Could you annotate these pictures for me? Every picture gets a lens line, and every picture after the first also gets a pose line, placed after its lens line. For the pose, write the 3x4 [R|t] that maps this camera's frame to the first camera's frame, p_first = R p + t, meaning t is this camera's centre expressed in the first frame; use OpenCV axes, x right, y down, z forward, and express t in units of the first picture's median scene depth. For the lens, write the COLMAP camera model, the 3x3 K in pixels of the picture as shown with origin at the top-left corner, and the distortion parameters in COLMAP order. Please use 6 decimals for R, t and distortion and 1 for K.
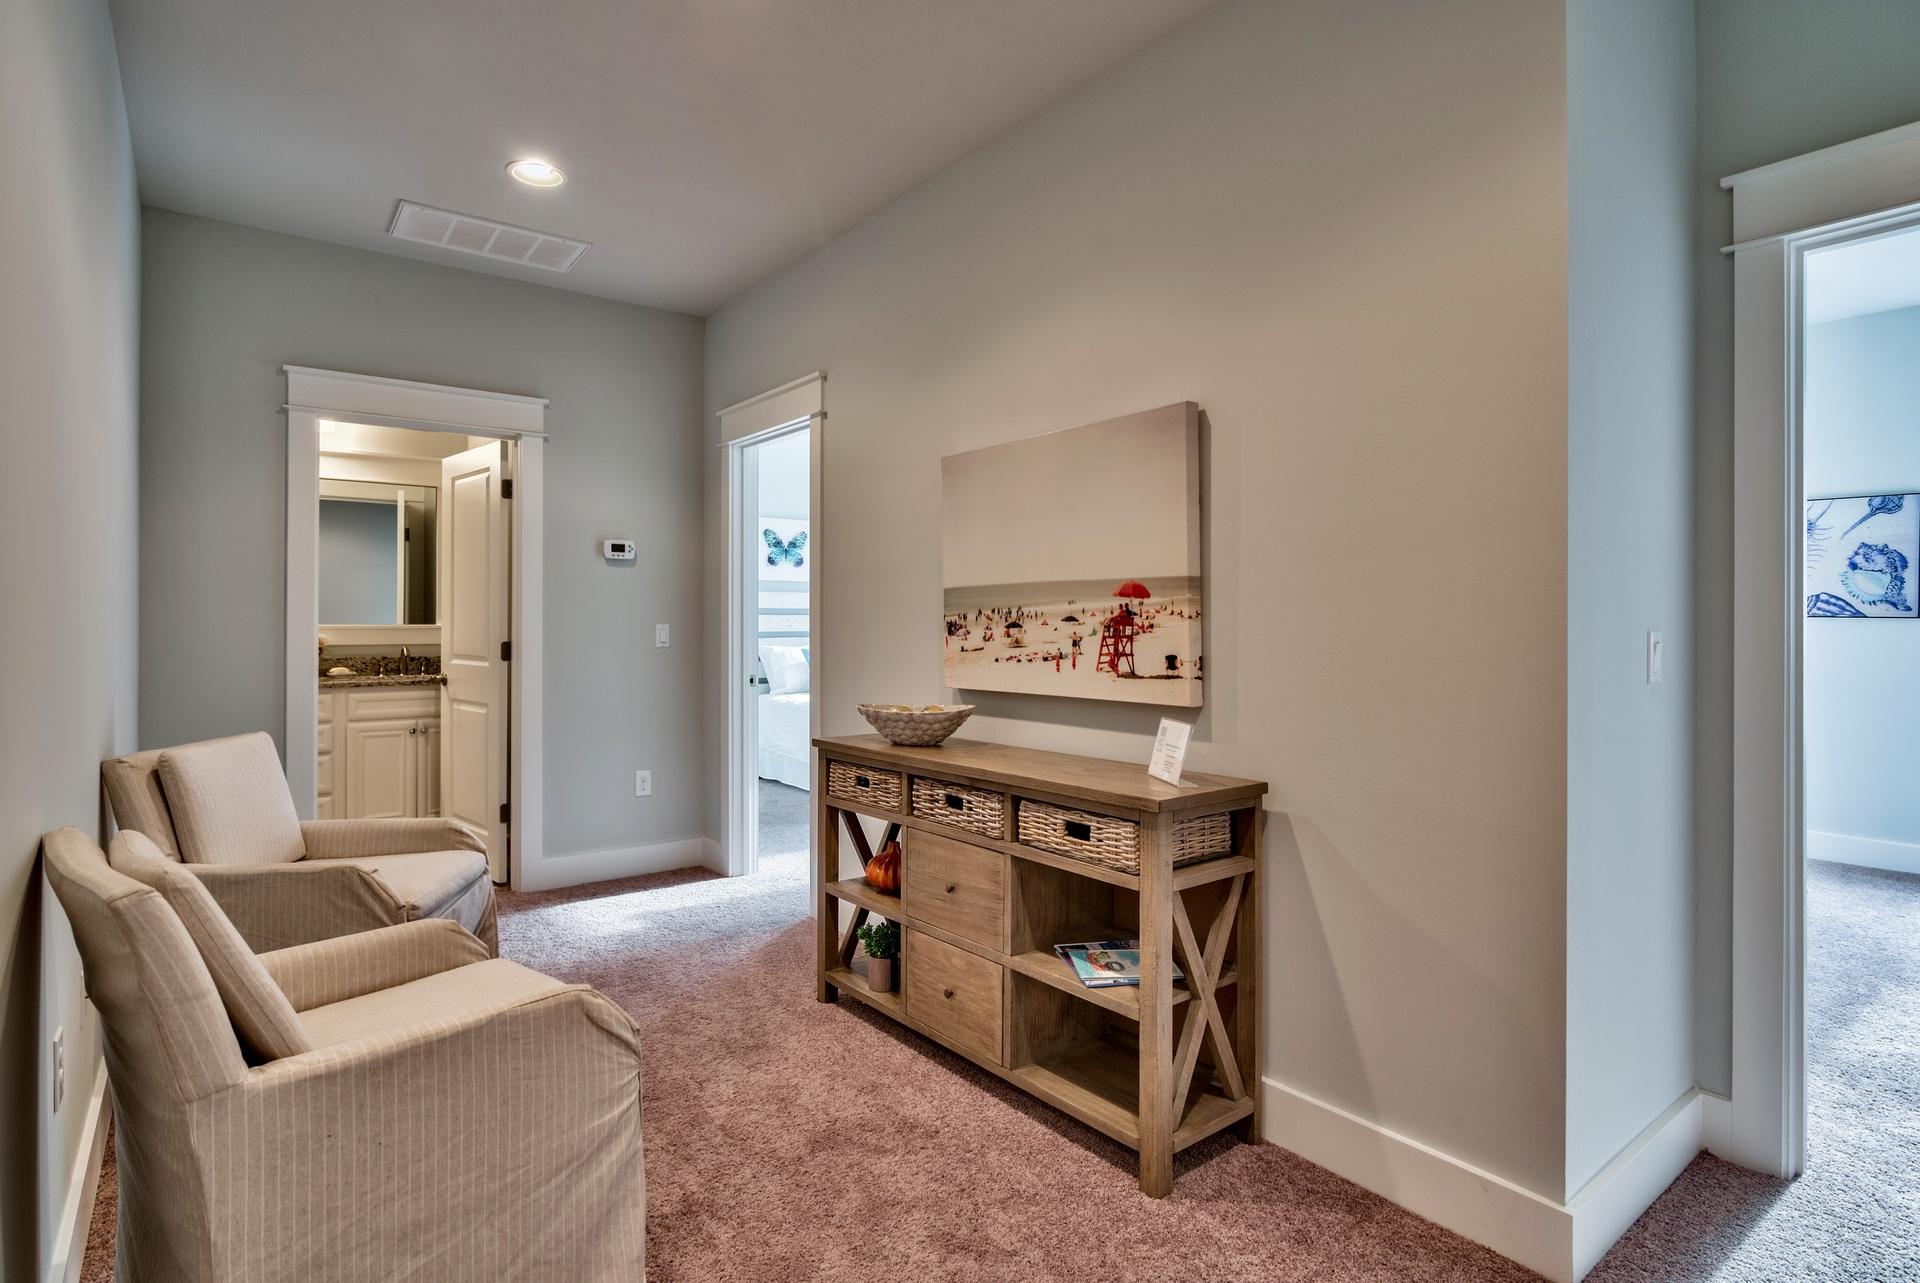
lens RADIAL K [[977.3, 0, 961.2], [0, 977.3, 643.5], [0, 0, 1]] dist [-0.007518, 0.000545]
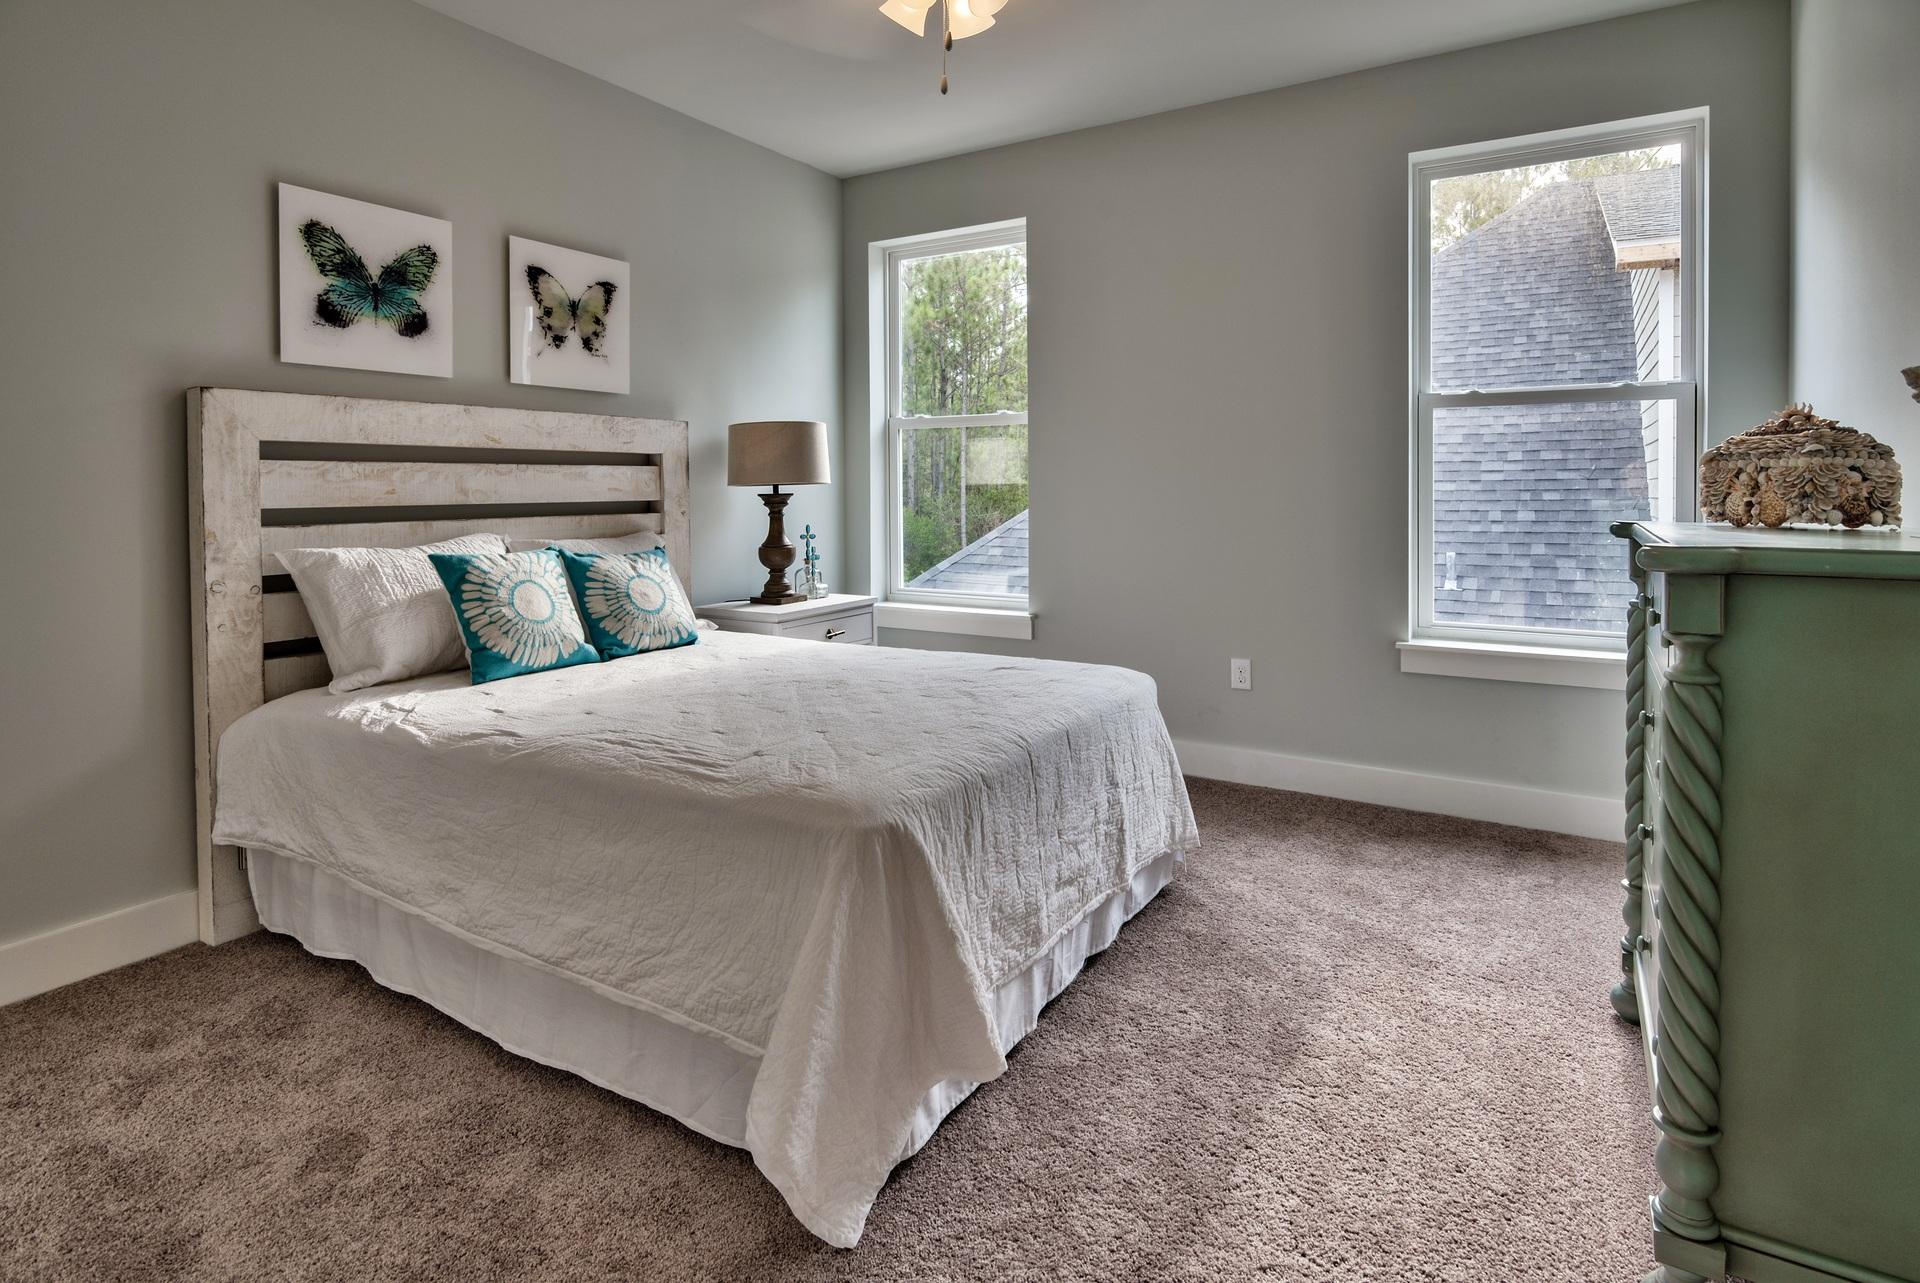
lens RADIAL K [[977.3, 0, 959.7], [0, 977.3, 630.3], [0, 0, 1]] dist [-0.007518, 0.000545]
pose [[0.929756, -0.008668, 0.368073, -0.111748], [0.001096, 0.999784, 0.020777, 0.024704], [-0.368174, -0.018915, 0.929565, 0.581247]]
